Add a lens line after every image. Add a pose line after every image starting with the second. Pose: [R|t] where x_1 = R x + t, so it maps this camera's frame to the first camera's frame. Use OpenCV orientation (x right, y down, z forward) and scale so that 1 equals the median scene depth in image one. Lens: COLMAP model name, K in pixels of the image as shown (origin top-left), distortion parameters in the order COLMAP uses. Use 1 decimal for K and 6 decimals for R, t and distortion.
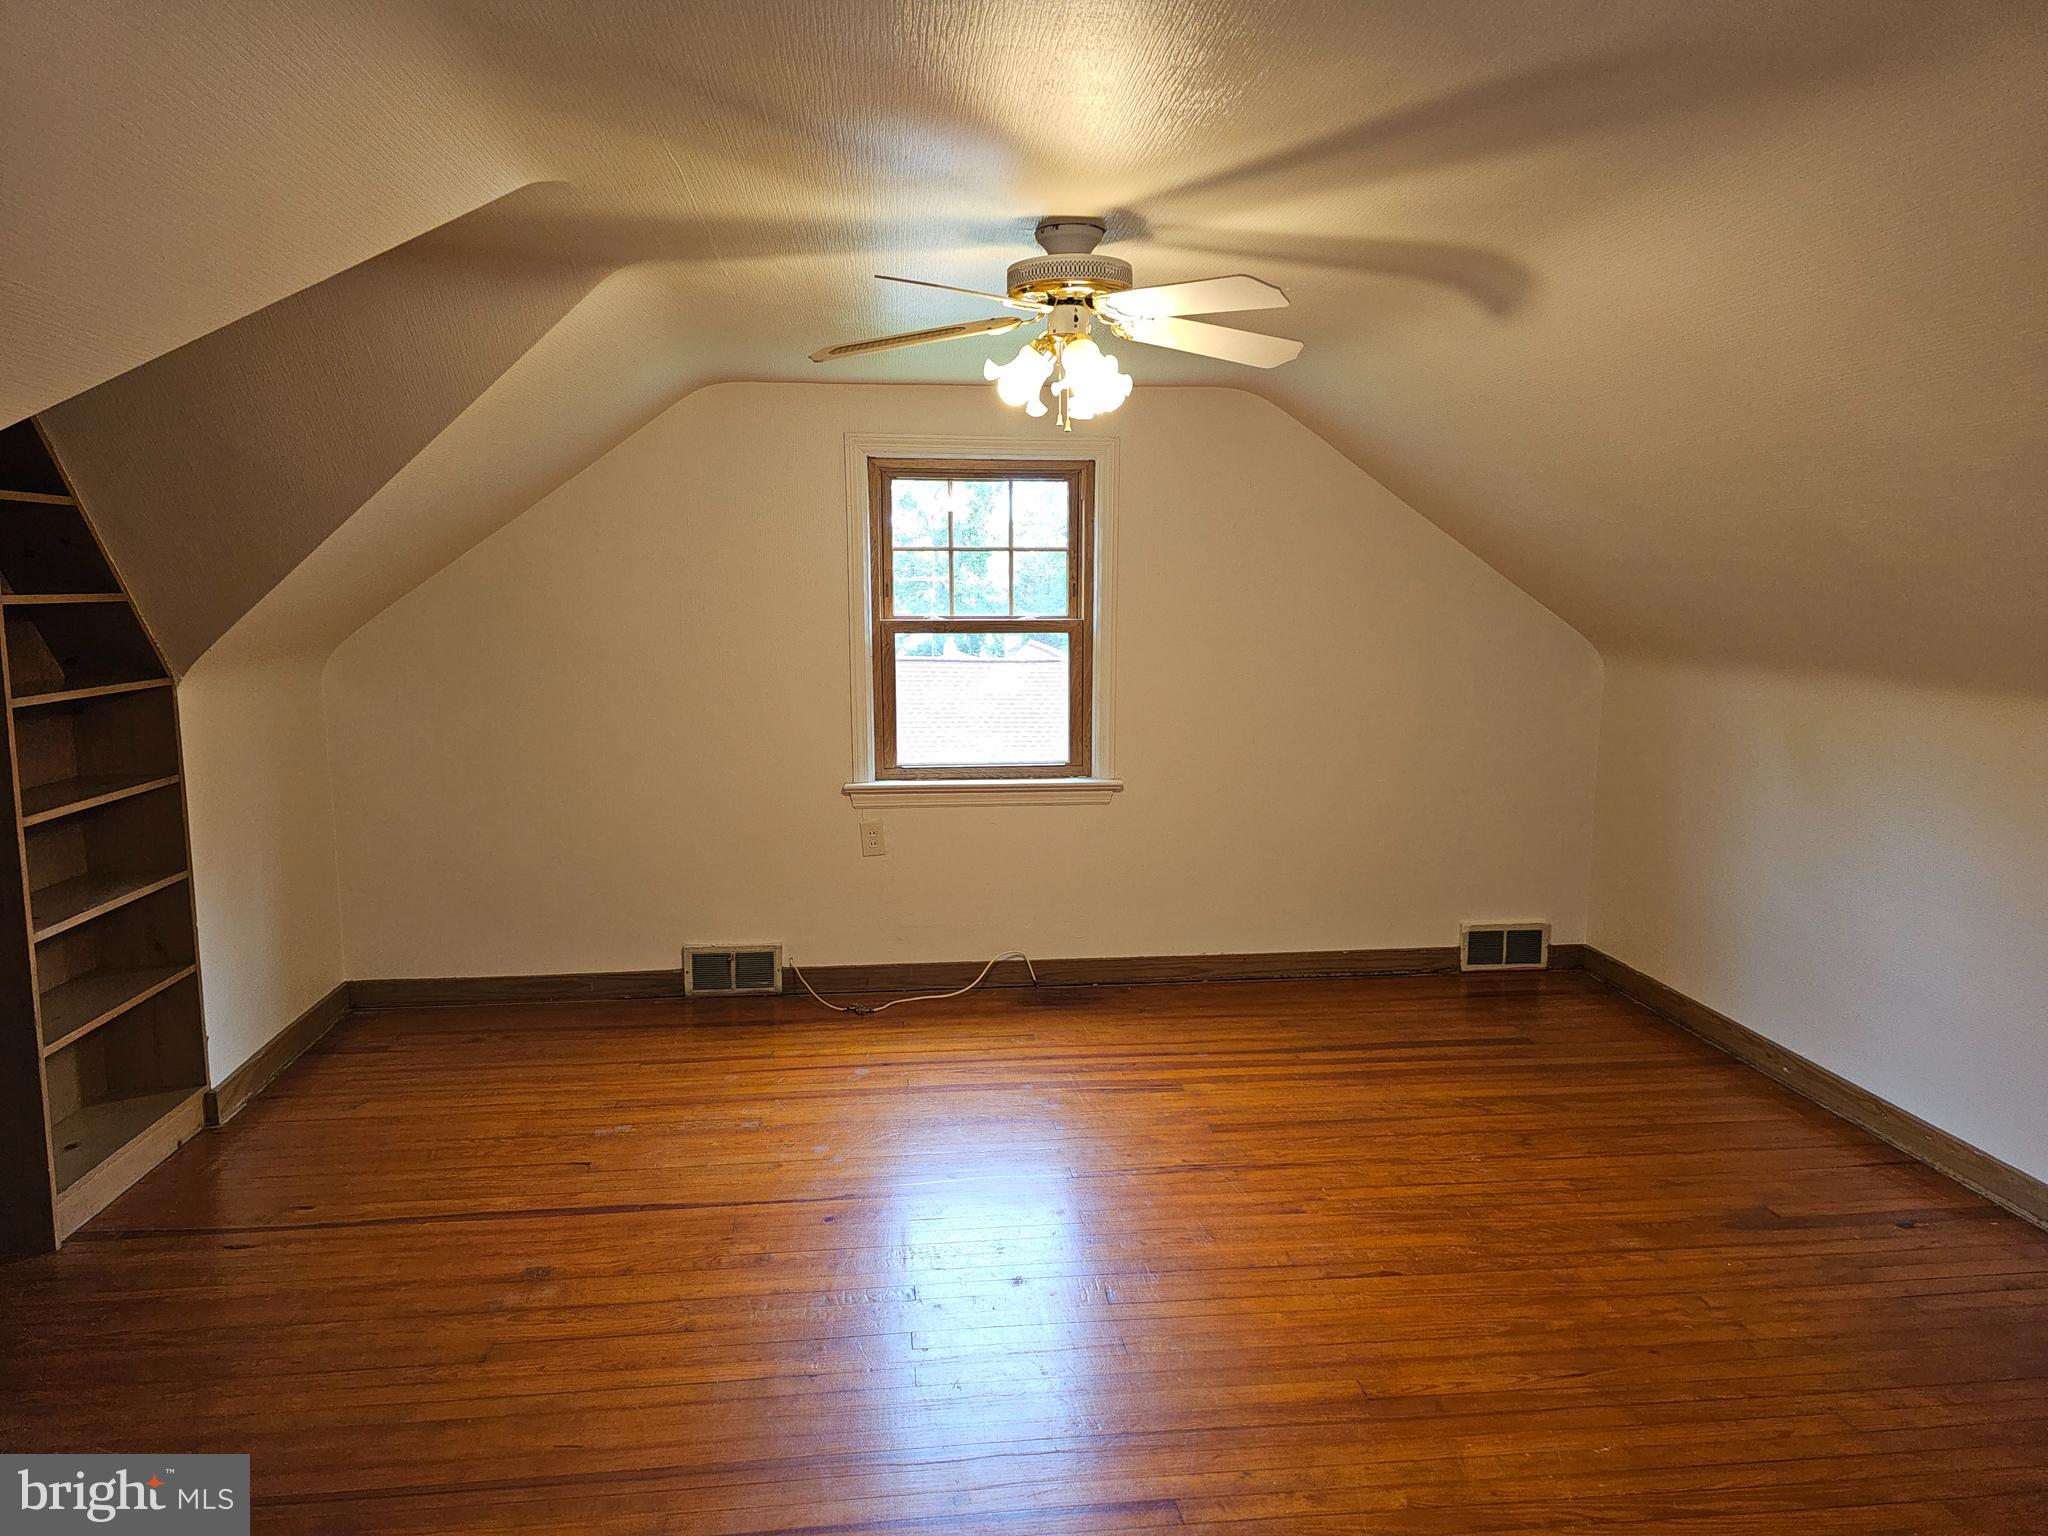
lens RADIAL K [[1372.0, 0, 1031.5], [0, 1372.0, 760.9], [0, 0, 1]] dist [0.042088, -0.016913]
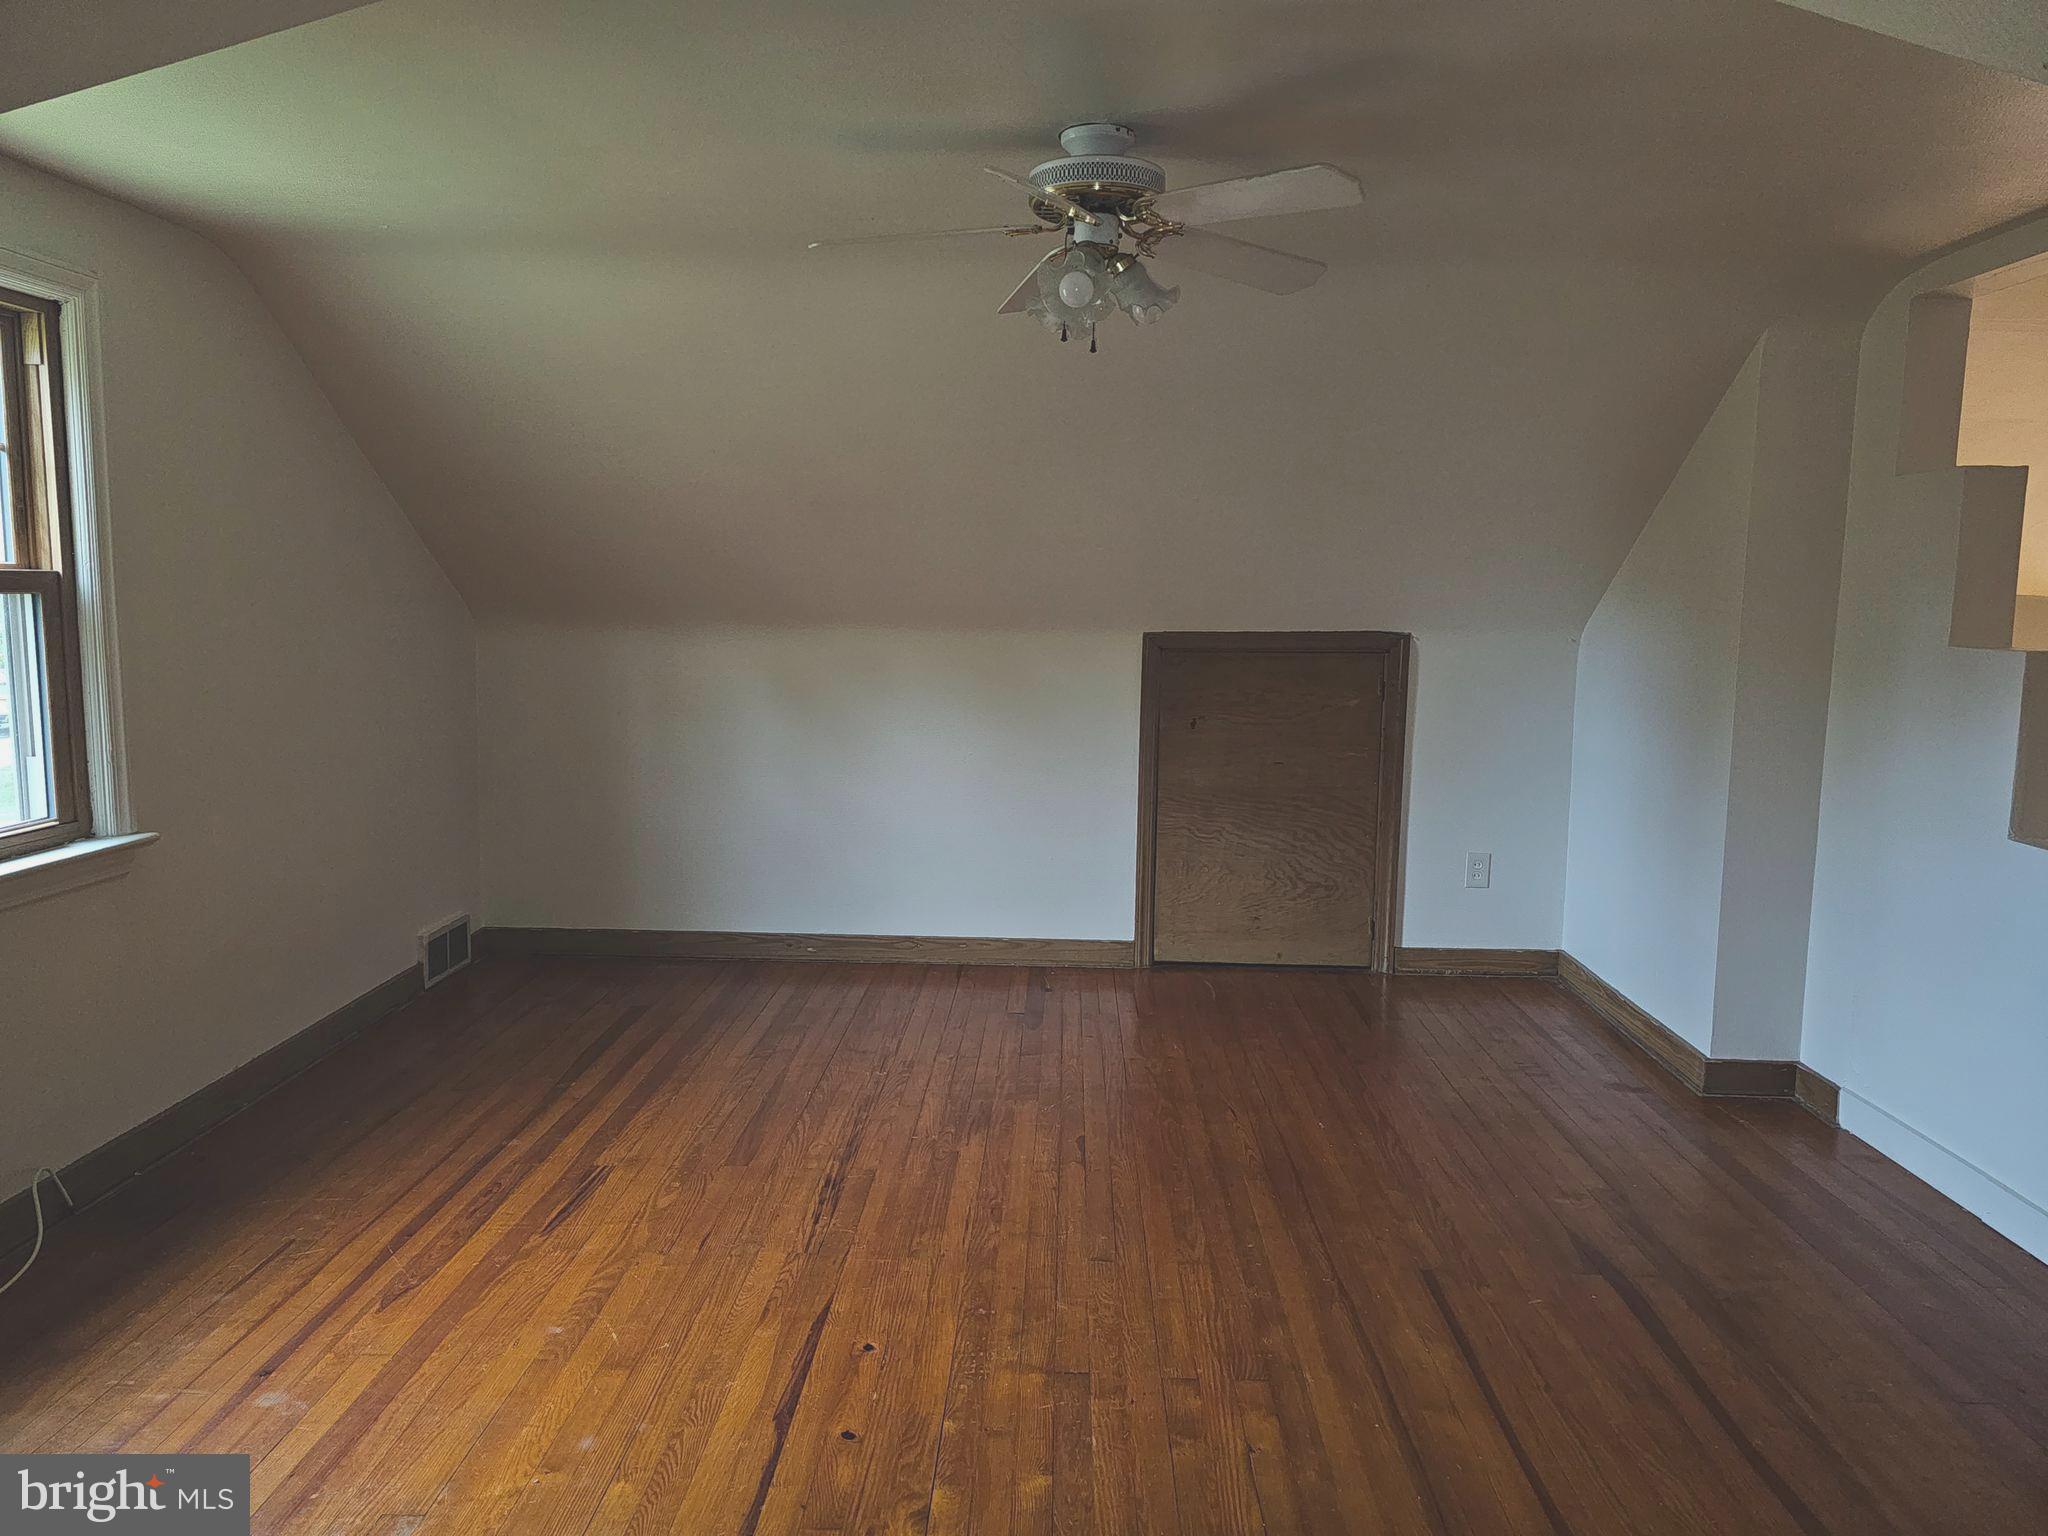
lens RADIAL K [[1372.0, 0, 1039.4], [0, 1372.0, 768.3], [0, 0, 1]] dist [0.042088, -0.016913]
pose [[0.114199, -0.121095, 0.986050, -0.594374], [0.111371, 0.987847, 0.108417, -0.044805], [-0.987196, 0.097436, 0.126298, 0.606494]]
